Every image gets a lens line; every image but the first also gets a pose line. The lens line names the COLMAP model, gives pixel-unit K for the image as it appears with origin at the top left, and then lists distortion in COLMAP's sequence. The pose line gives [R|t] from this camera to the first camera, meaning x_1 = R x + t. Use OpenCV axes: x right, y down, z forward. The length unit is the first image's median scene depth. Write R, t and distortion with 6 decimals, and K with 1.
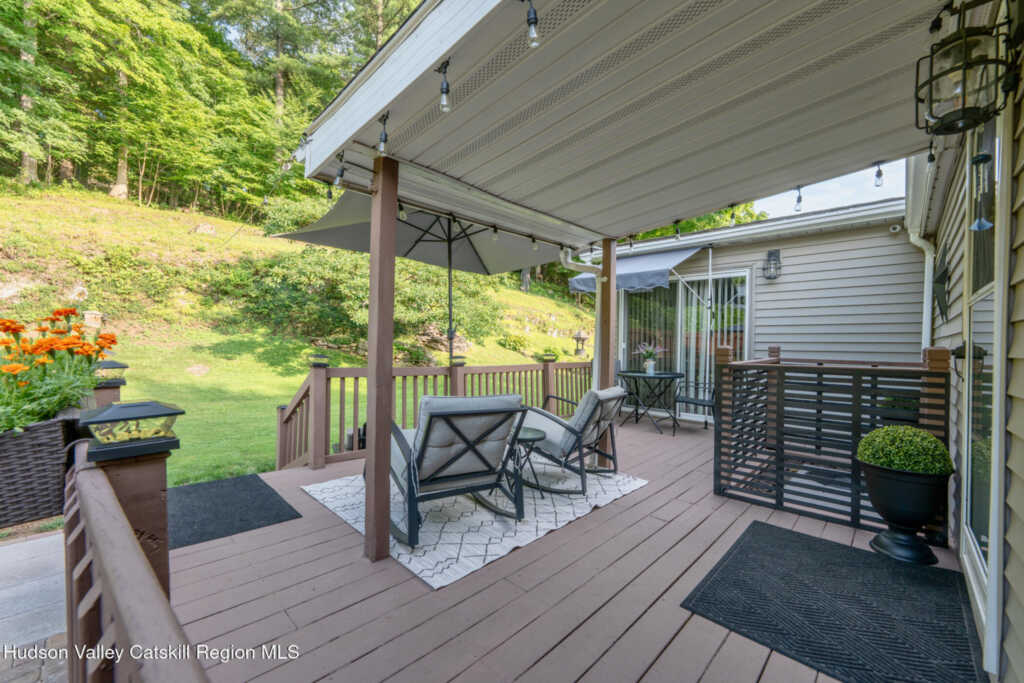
lens RADIAL K [[424.6, 0, 512.0], [0, 424.6, 341.5], [0, 0, 1]] dist [-0.000406, -0.000145]
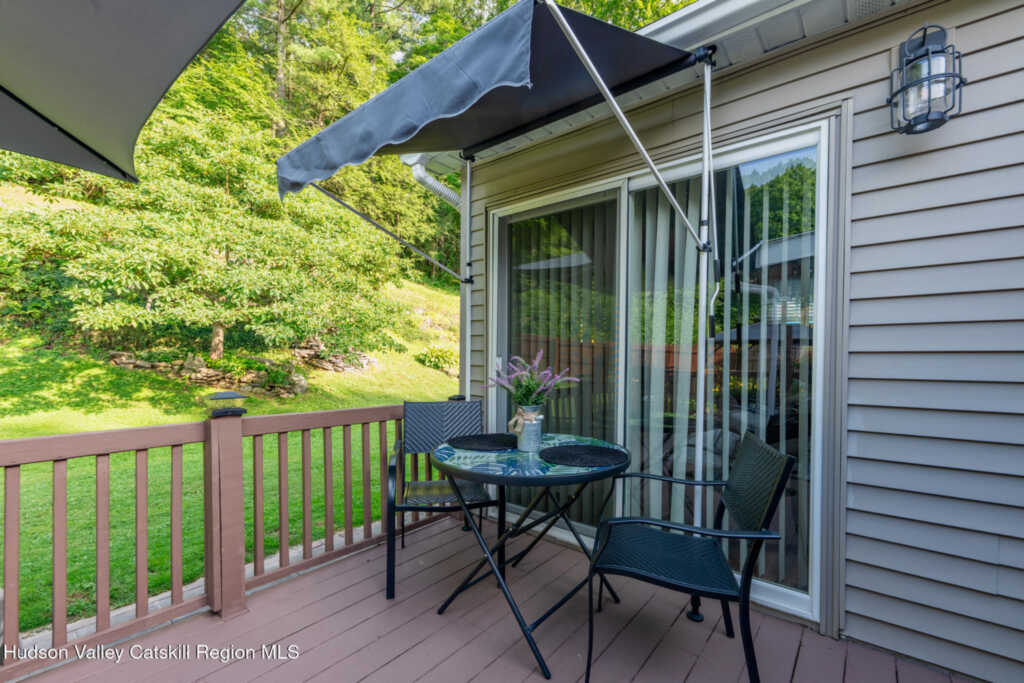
lens RADIAL K [[436.7, 0, 509.5], [0, 436.7, 364.0], [0, 0, 1]] dist [0.000850, 0.000106]
pose [[0.998268, -0.005026, 0.058609, 0.118560], [0.004143, 0.999876, 0.015188, 0.001918], [-0.058678, -0.014919, 0.998166, 0.270857]]
